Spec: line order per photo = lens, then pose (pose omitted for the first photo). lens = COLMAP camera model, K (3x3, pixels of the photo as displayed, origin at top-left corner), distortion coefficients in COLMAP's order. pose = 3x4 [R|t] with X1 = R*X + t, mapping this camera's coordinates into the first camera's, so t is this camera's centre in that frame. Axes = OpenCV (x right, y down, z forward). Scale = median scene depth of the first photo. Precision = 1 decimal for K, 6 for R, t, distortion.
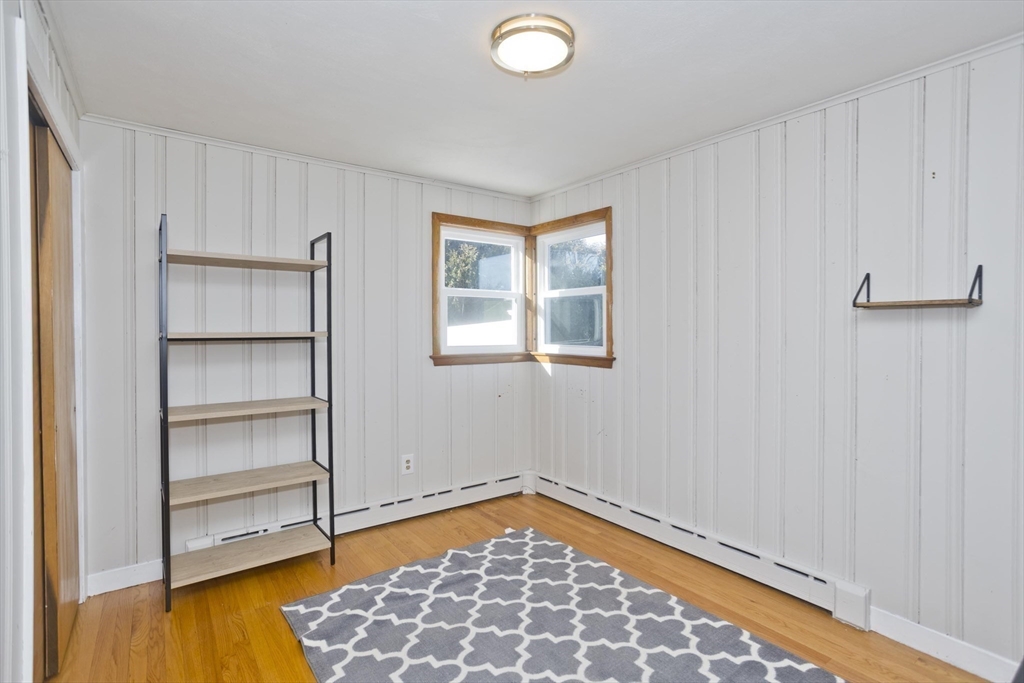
lens RADIAL K [[498.3, 0, 515.3], [0, 498.3, 331.4], [0, 0, 1]] dist [-0.054259, 0.033525]
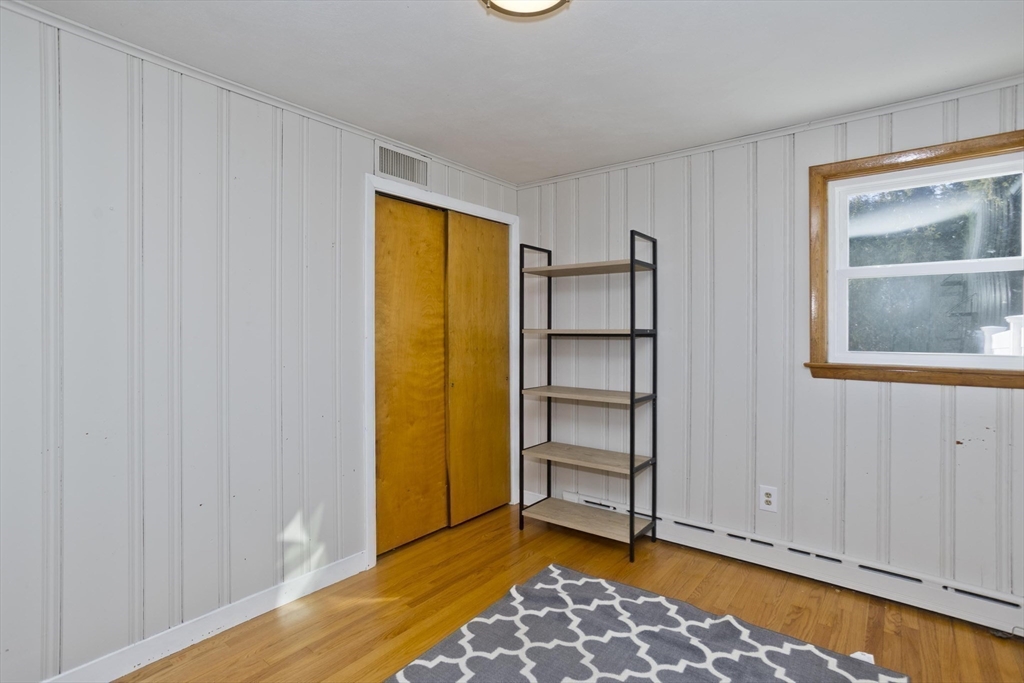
lens RADIAL K [[498.3, 0, 515.3], [0, 498.3, 331.4], [0, 0, 1]] dist [-0.054259, 0.033525]
pose [[0.269372, 0.003477, -0.963030, 0.529321], [-0.008374, 0.999964, 0.001268, 0.006146], [0.963000, 0.007723, 0.269391, 0.498737]]
